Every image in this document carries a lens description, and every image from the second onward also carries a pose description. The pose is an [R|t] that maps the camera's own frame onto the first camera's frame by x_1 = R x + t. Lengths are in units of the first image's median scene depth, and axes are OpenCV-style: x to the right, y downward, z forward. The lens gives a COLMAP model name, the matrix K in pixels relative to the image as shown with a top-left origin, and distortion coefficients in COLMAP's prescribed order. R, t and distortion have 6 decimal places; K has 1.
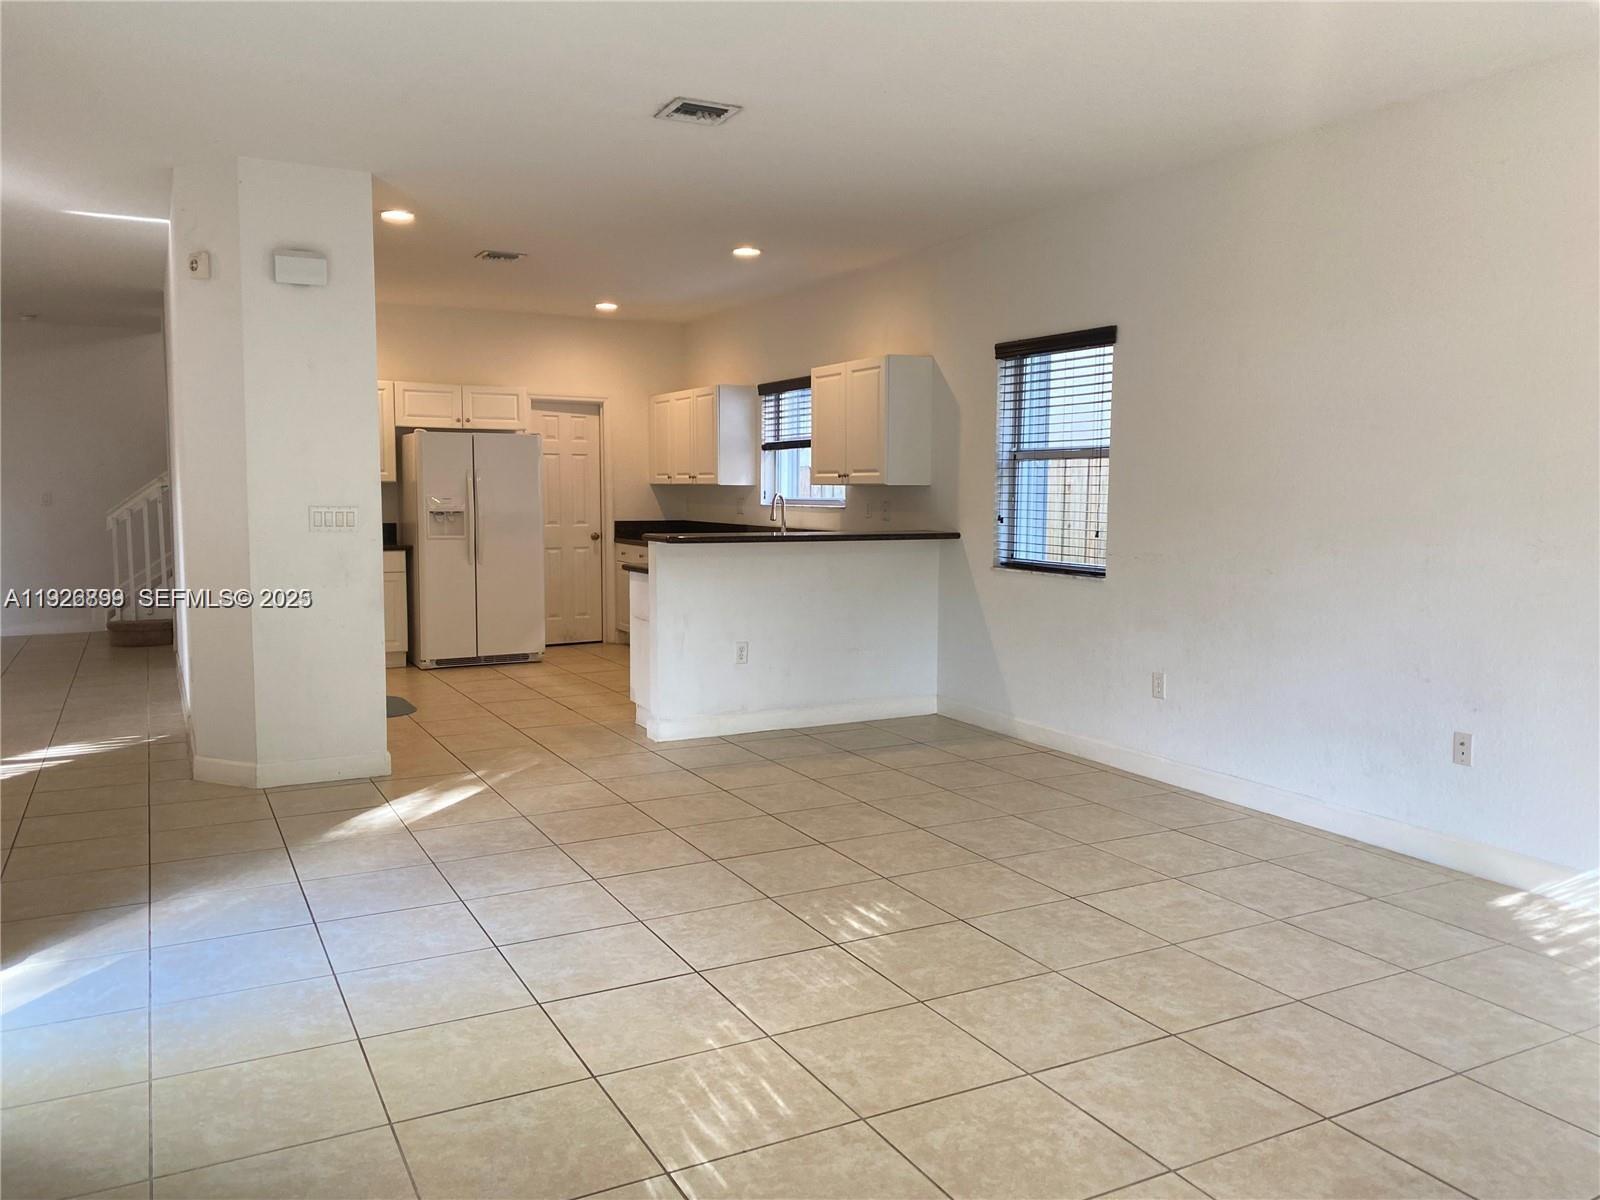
lens RADIAL K [[1216.6, 0, 798.2], [0, 1216.6, 597.1], [0, 0, 1]] dist [0.064076, -0.078083]
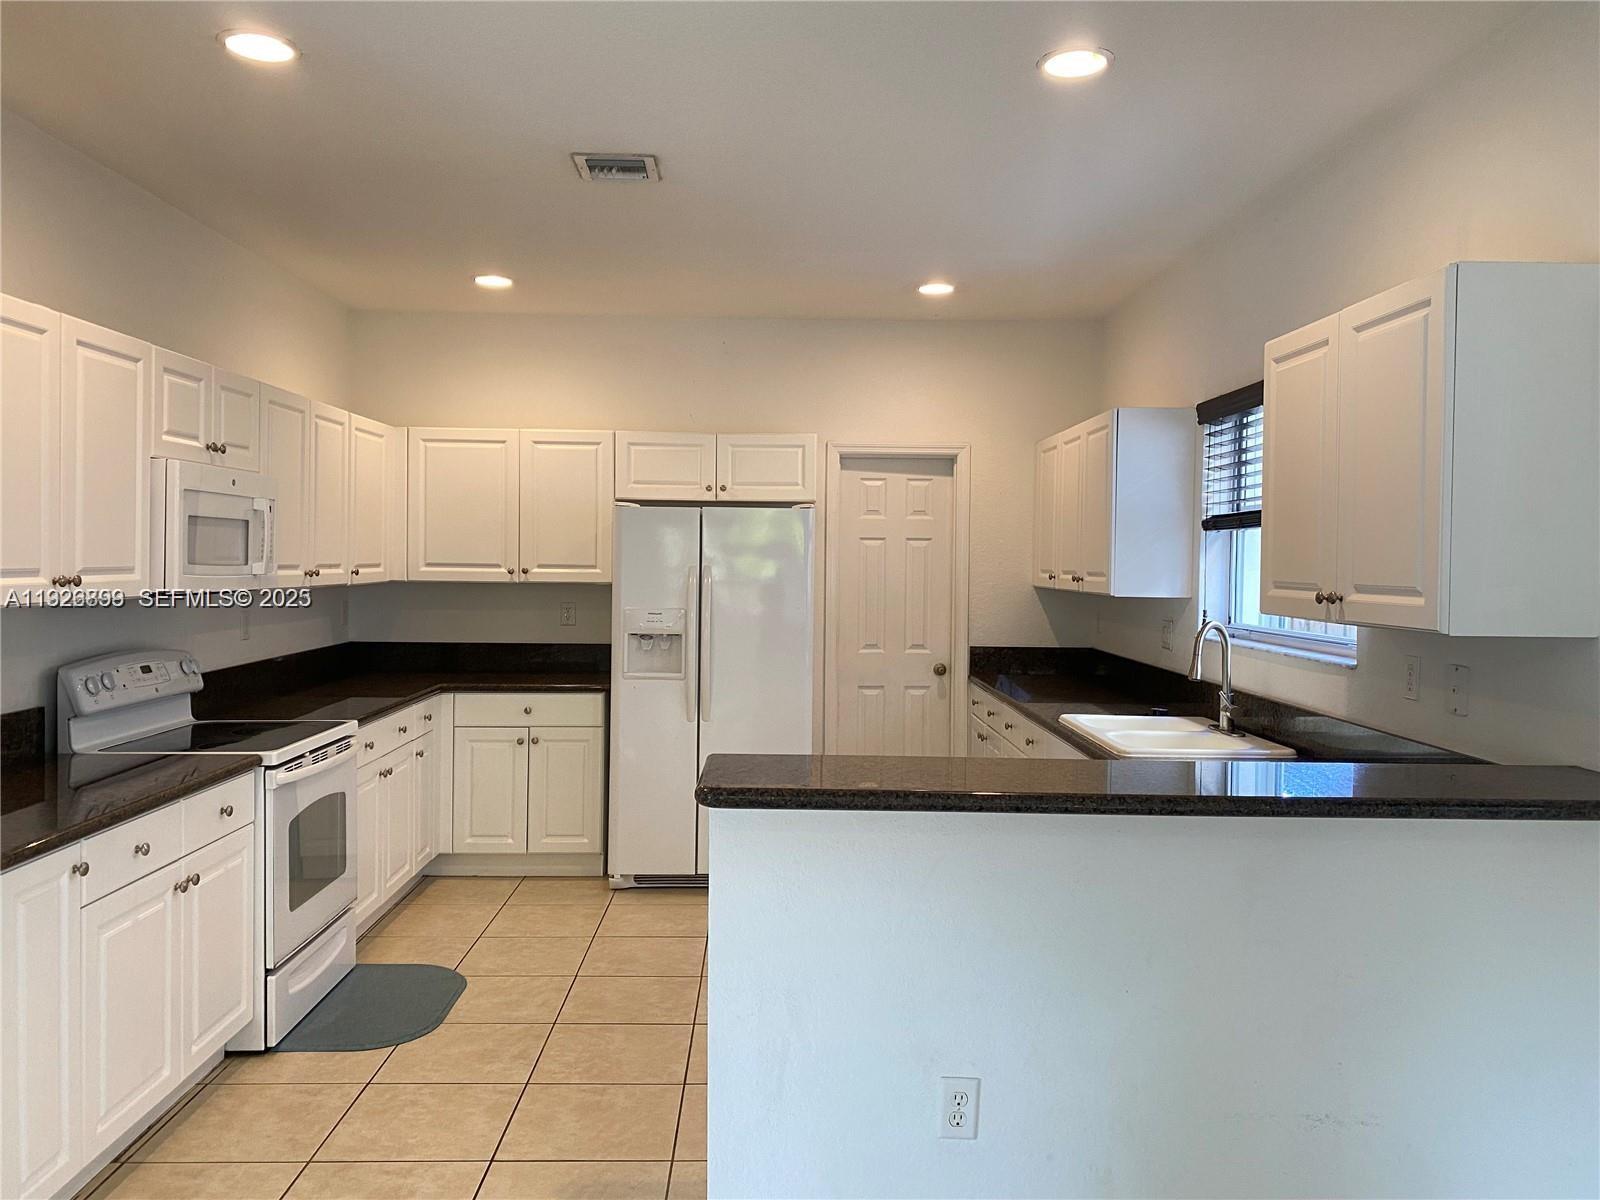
lens RADIAL K [[1216.6, 0, 794.4], [0, 1216.6, 584.8], [0, 0, 1]] dist [0.064076, -0.078083]
pose [[0.891749, 0.013383, -0.452332, 0.094125], [-0.045315, 0.997179, -0.059833, -0.110408], [0.450255, 0.073853, 0.889840, 0.870770]]
